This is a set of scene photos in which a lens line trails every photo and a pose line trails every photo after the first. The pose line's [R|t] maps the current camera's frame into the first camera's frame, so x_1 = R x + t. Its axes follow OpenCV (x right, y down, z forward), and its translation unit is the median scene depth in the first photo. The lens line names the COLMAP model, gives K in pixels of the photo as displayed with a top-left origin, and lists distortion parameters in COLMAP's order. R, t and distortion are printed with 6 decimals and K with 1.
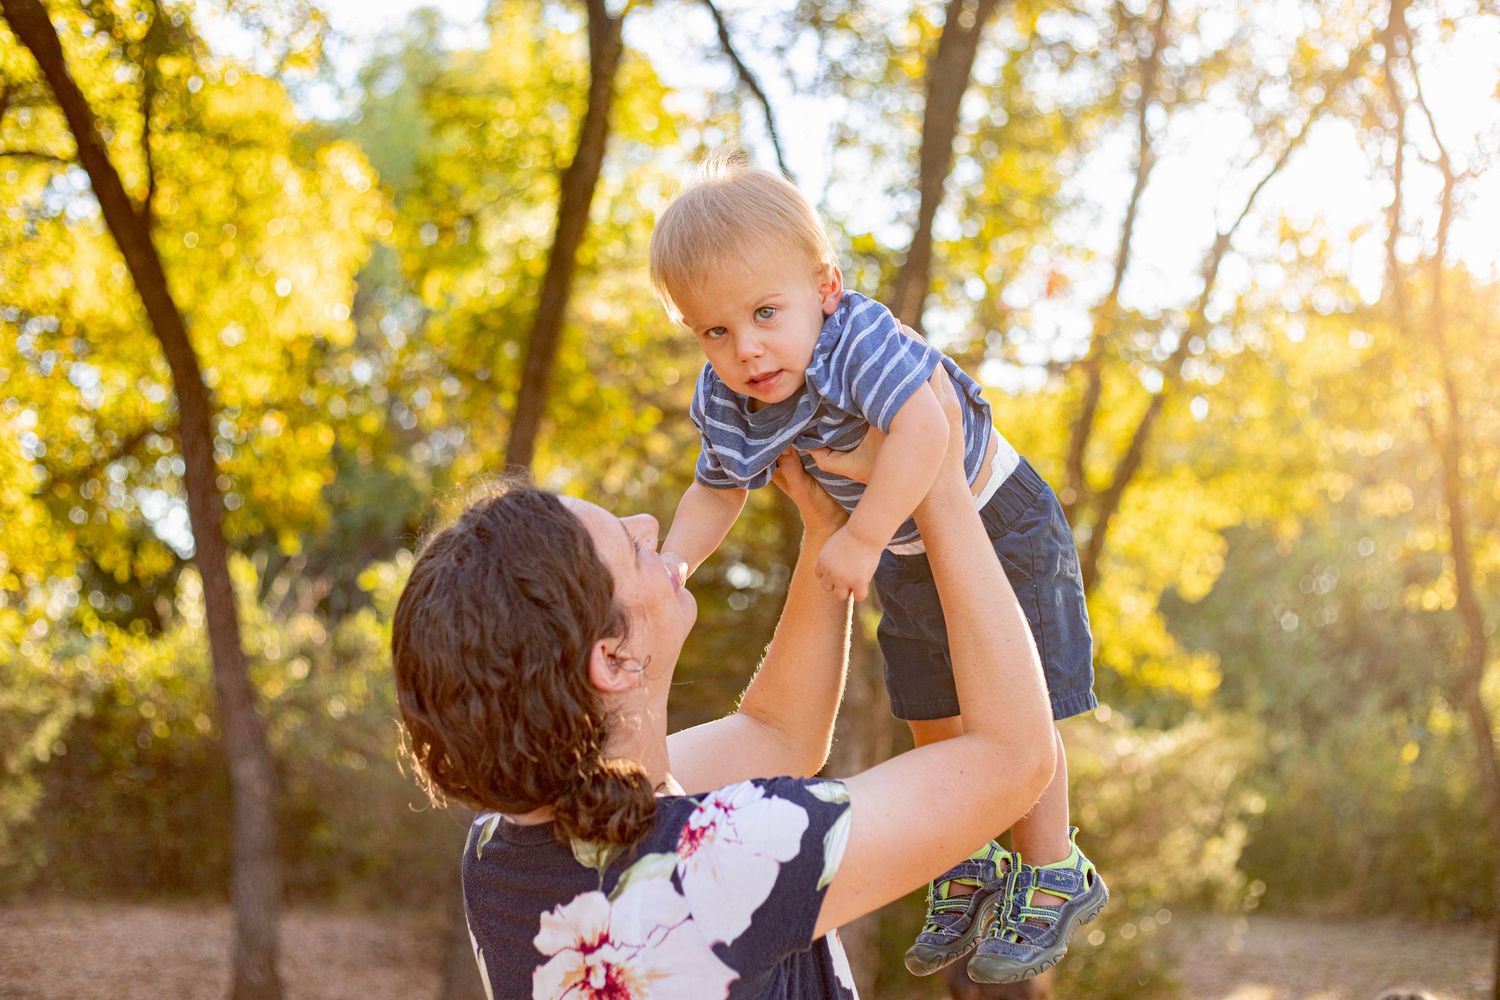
lens RADIAL K [[2173.7, 0, 722.0], [0, 2173.7, 521.1], [0, 0, 1]] dist [0.016737, -0.443001]
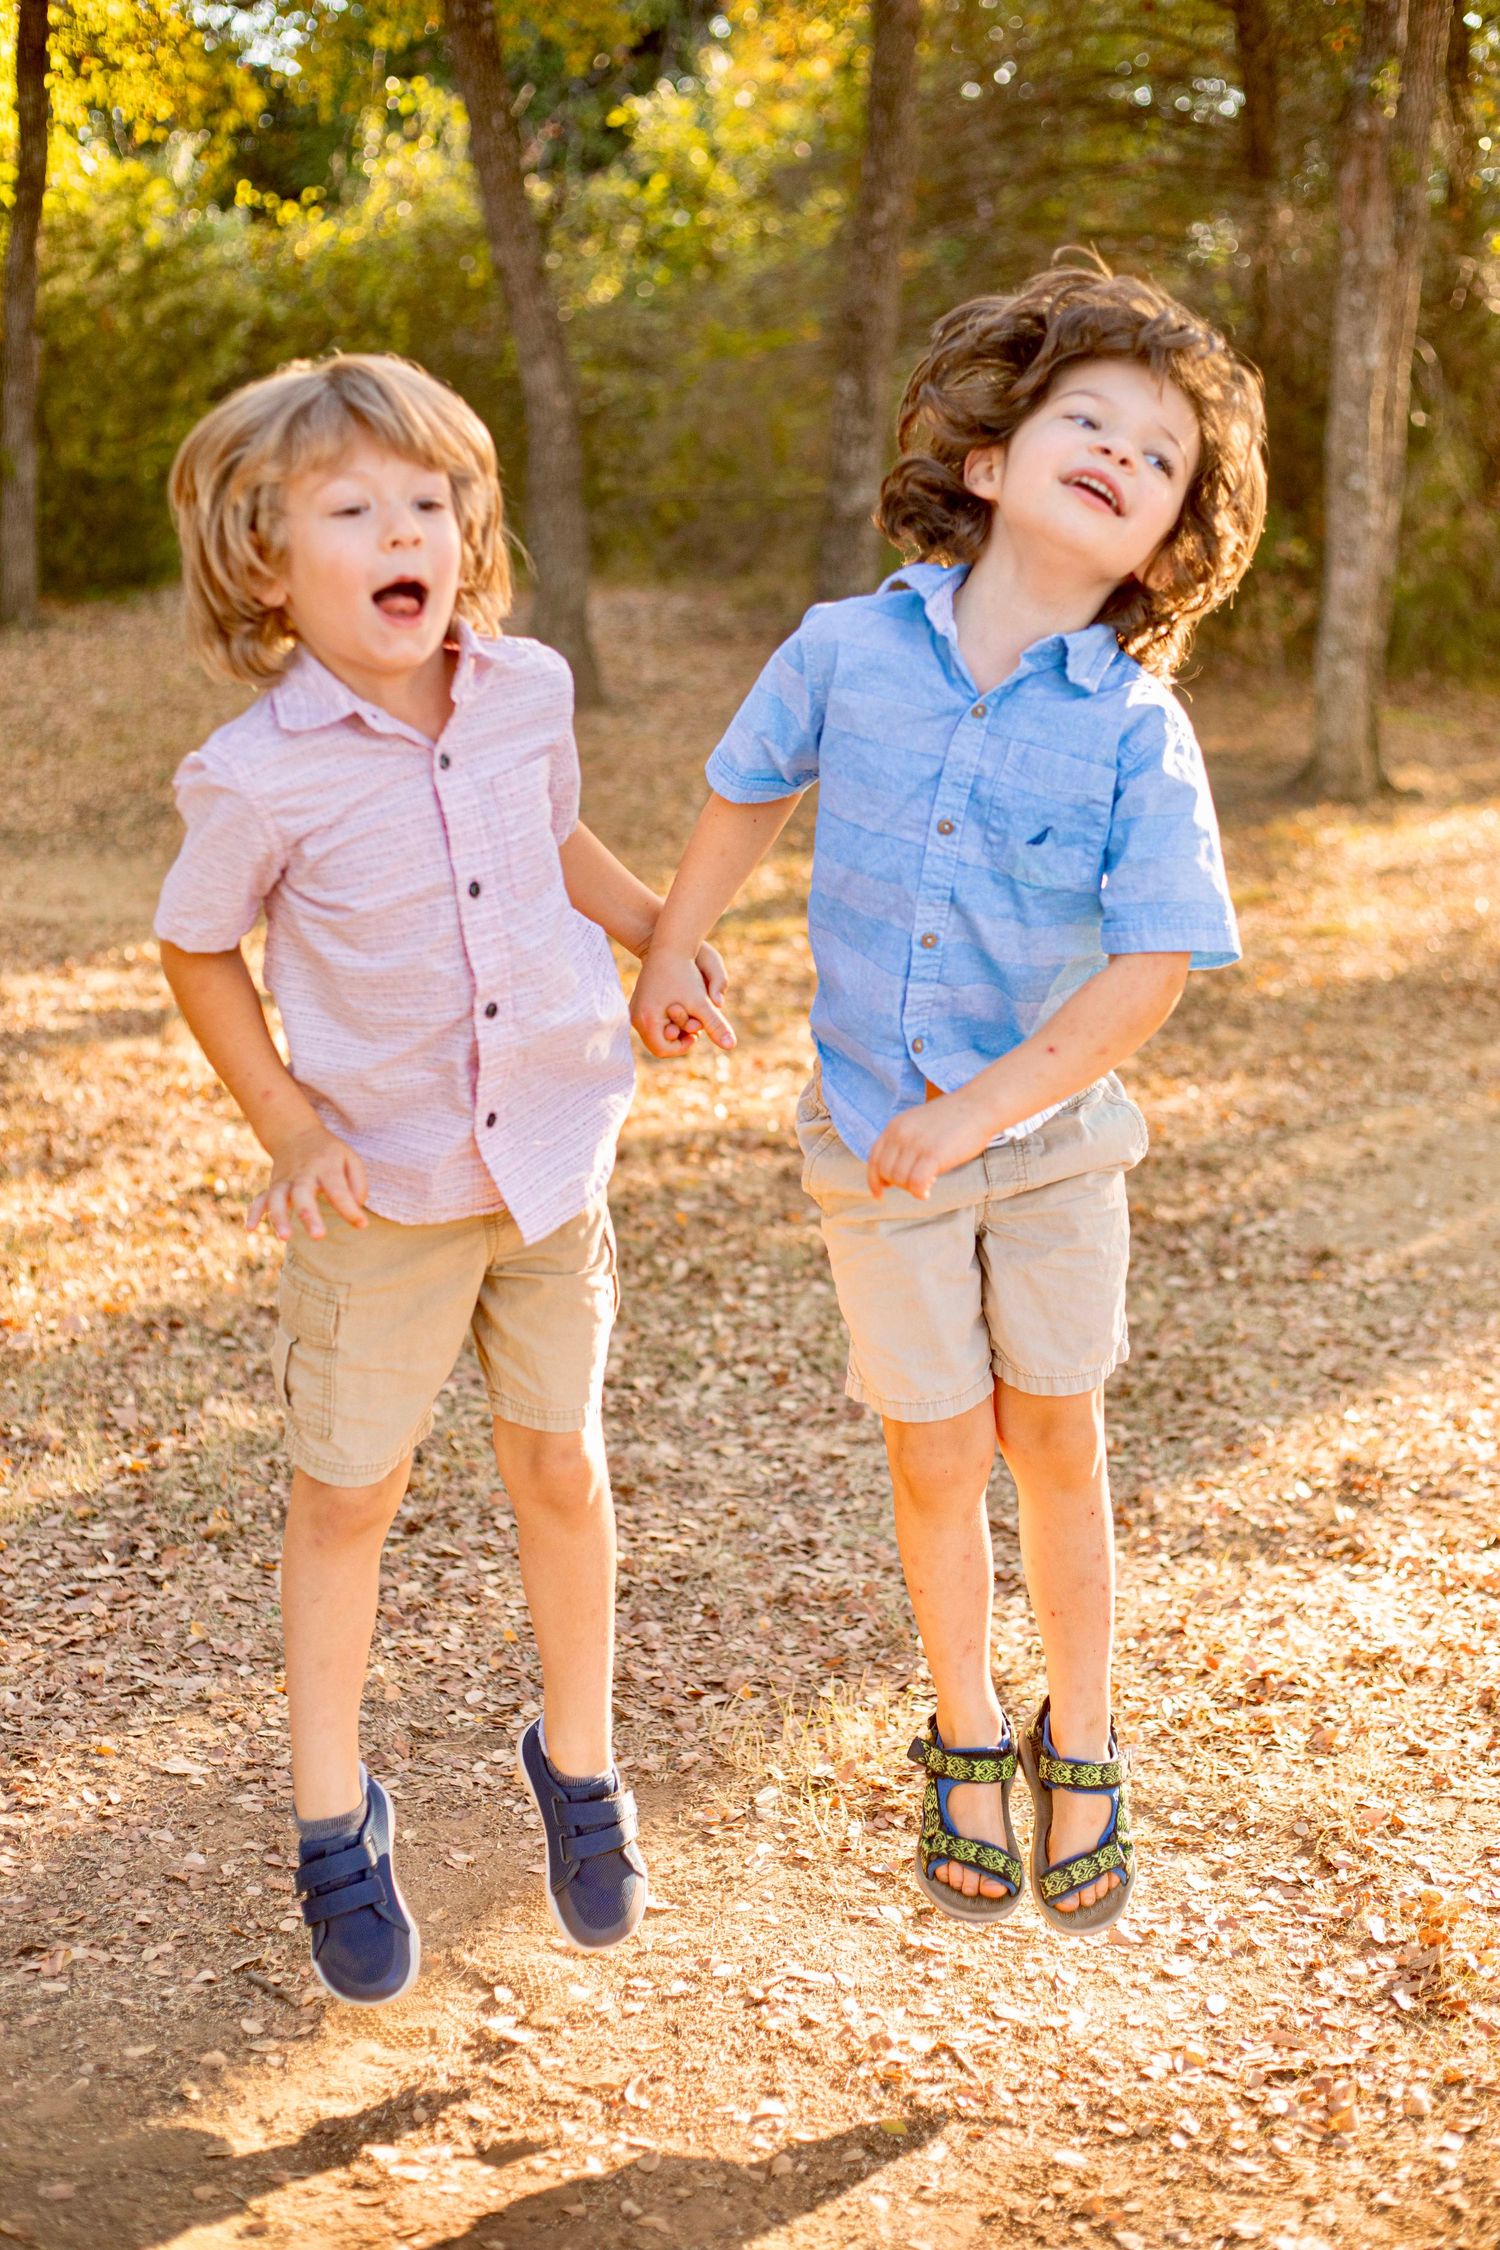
lens RADIAL K [[3297.0, 0, 750.0], [0, 3297.0, 1125.0], [0, 0, 1]] dist [-0.094418, -0.060393]
pose [[0.995812, 0.003827, -0.091349, -0.034026], [0.025814, 0.946705, 0.321065, -0.001929], [0.087710, -0.322079, 0.942641, -0.114729]]
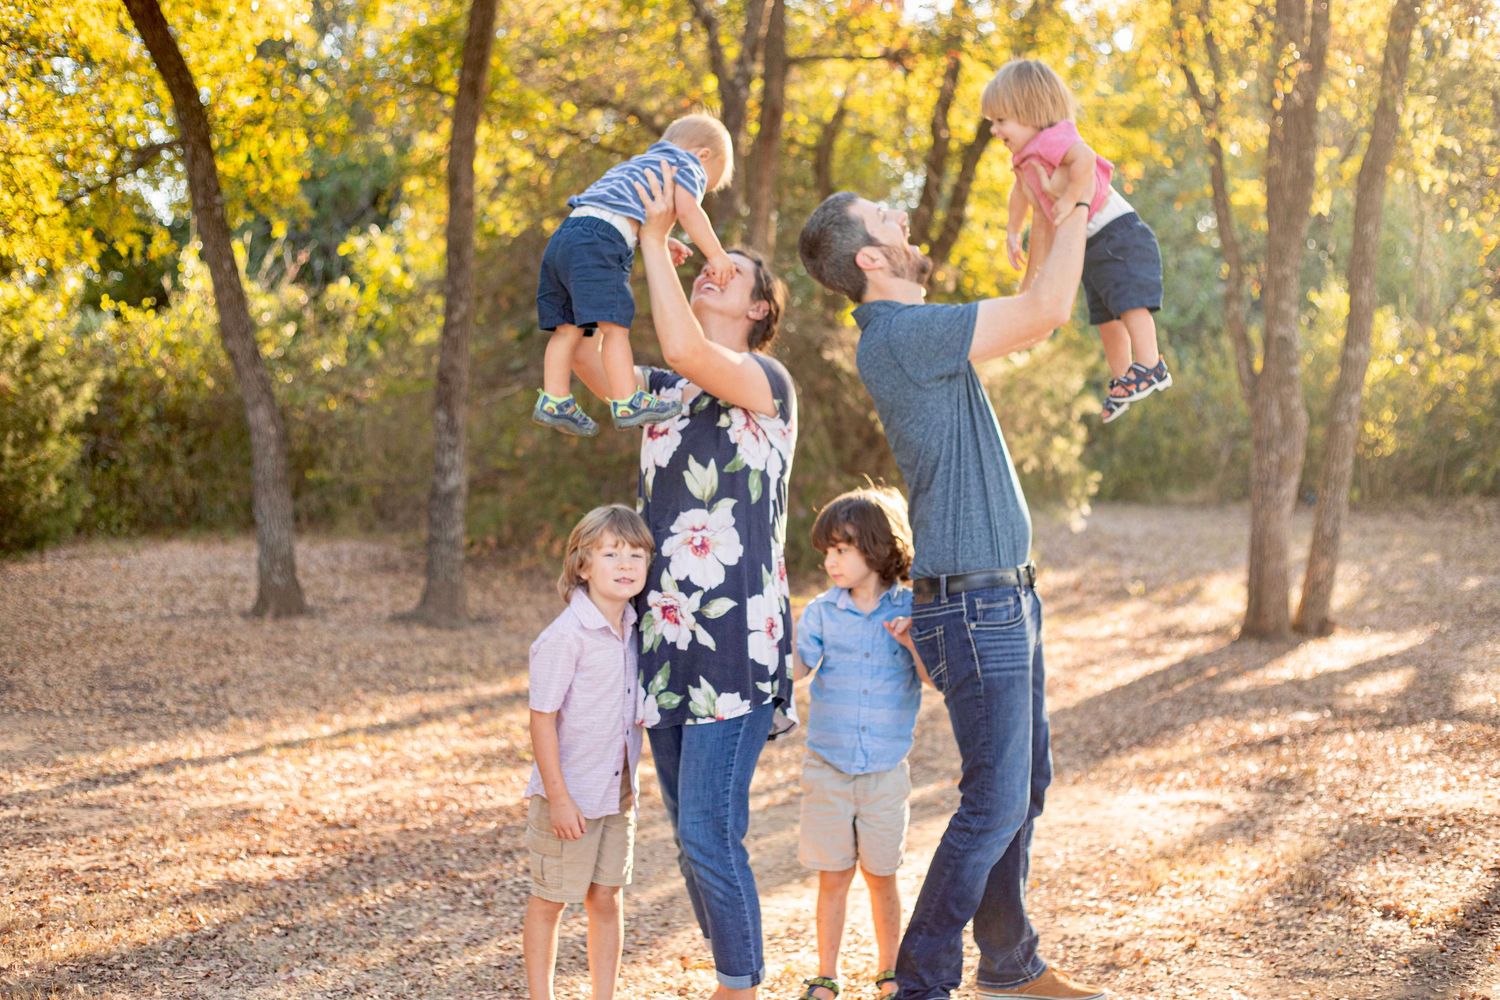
lens RADIAL K [[2203.6, 0, 750.0], [0, 2203.6, 500.0], [0, 0, 1]] dist [-0.080815, -0.092682]
pose [[0.998801, -0.046714, 0.014646, 0.032434], [0.043878, 0.986880, 0.155377, -0.016130], [-0.021712, -0.154548, 0.987747, -0.198704]]
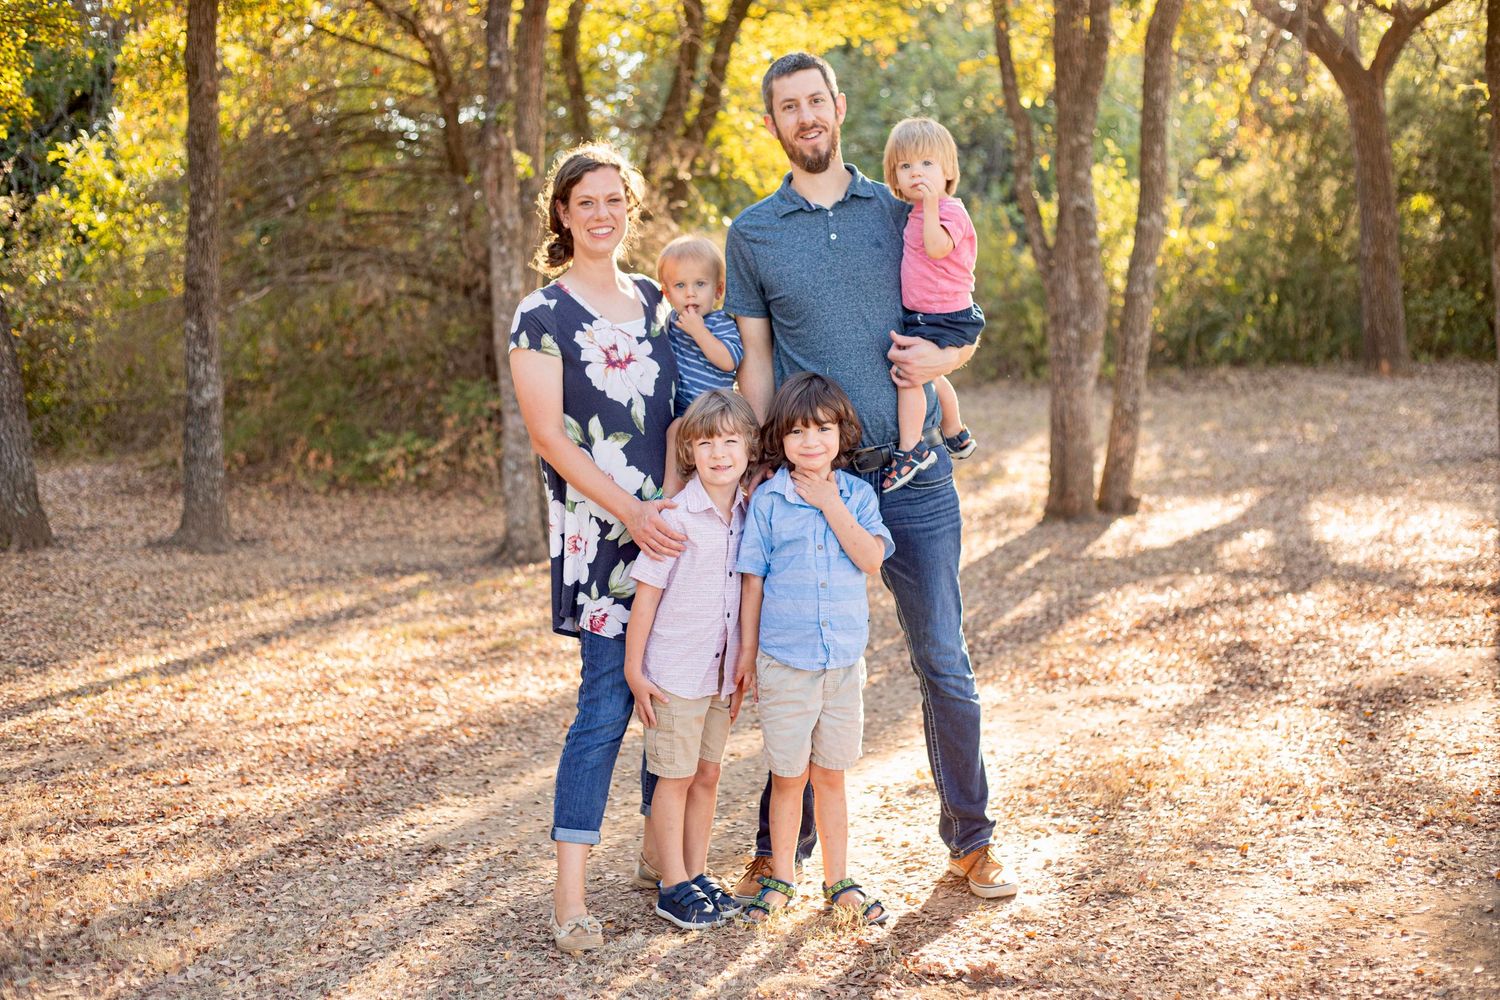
lens RADIAL K [[2188.4, 0, 750.0], [0, 2188.4, 500.0], [0, 0, 1]] dist [-0.079519, -0.140200]
pose [[0.984063, -0.097264, 0.148865, -0.002443], [0.064884, 0.975832, 0.208667, -0.009230], [-0.165563, -0.195682, 0.966591, -0.145851]]
